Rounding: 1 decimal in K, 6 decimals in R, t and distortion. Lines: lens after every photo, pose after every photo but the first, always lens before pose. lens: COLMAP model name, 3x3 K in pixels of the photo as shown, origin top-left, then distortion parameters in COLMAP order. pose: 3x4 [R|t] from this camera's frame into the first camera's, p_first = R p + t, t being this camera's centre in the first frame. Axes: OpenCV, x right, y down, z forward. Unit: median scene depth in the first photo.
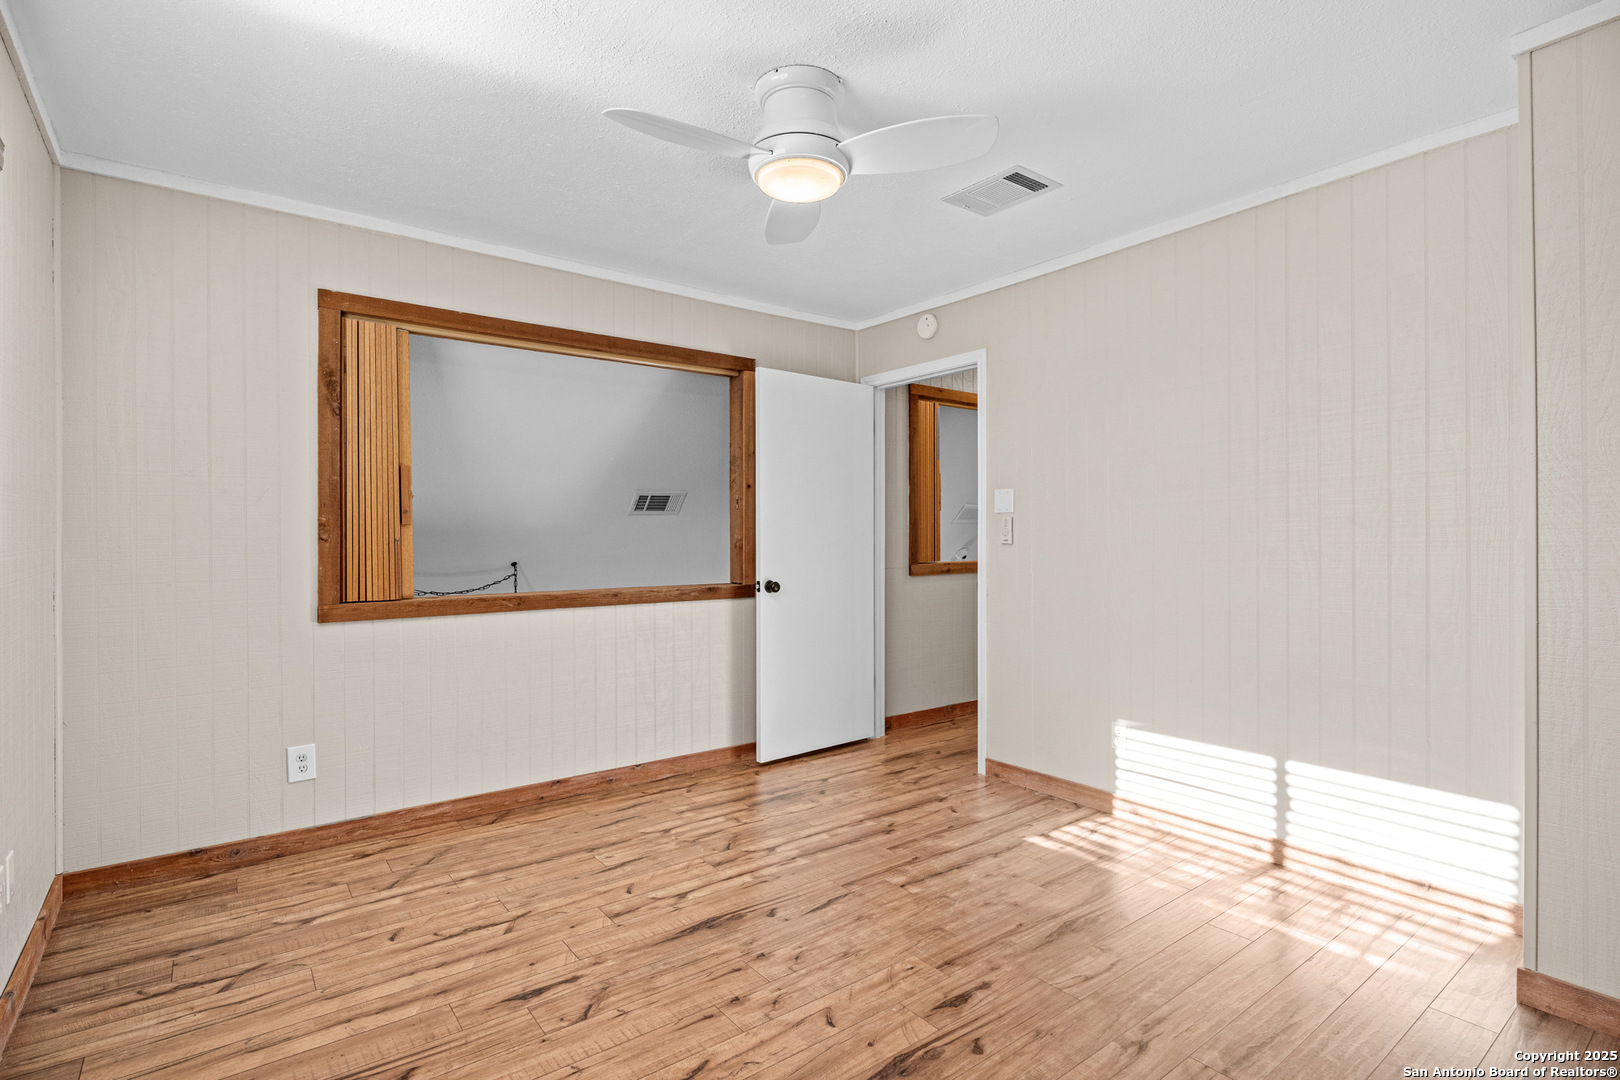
lens RADIAL K [[787.9, 0, 810.0], [0, 787.9, 540.0], [0, 0, 1]] dist [-0.000162, 0.000074]
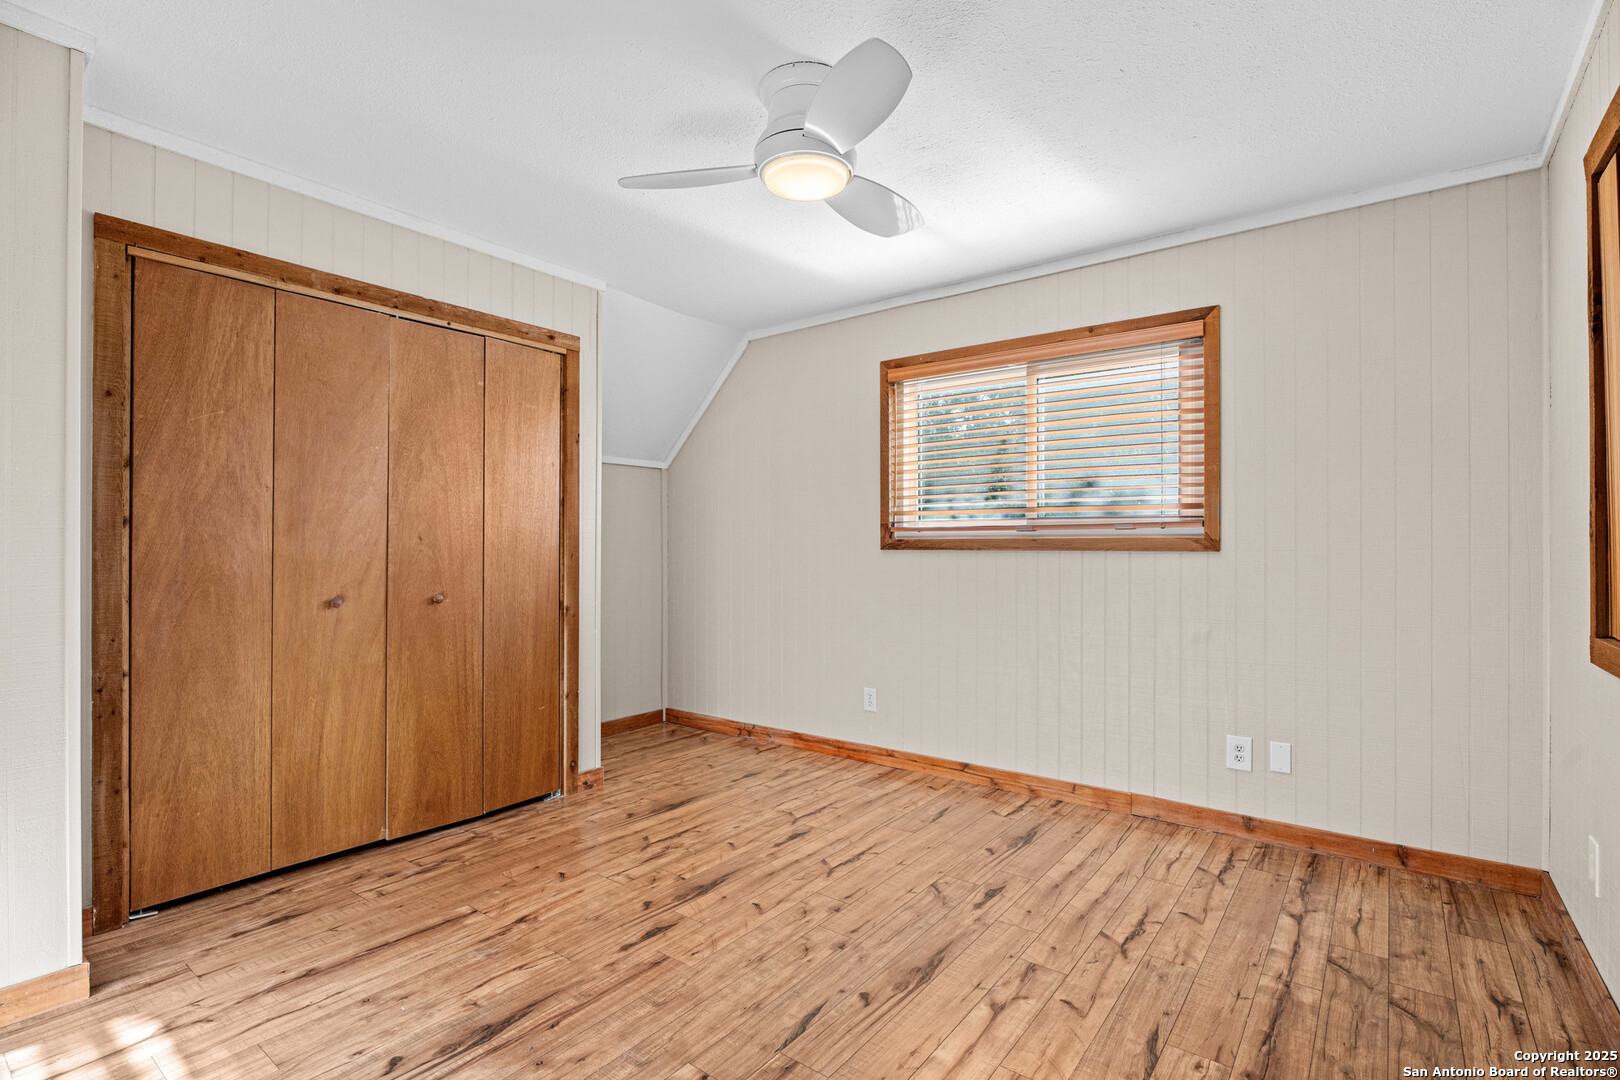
lens RADIAL K [[767.9, 0, 810.0], [0, 767.9, 540.0], [0, 0, 1]] dist [-0.000542, -0.000308]
pose [[-0.965165, -0.001370, -0.261637, 0.232013], [0.000543, 0.999974, -0.007239, 0.009590], [0.261640, -0.007129, -0.965139, 1.903865]]
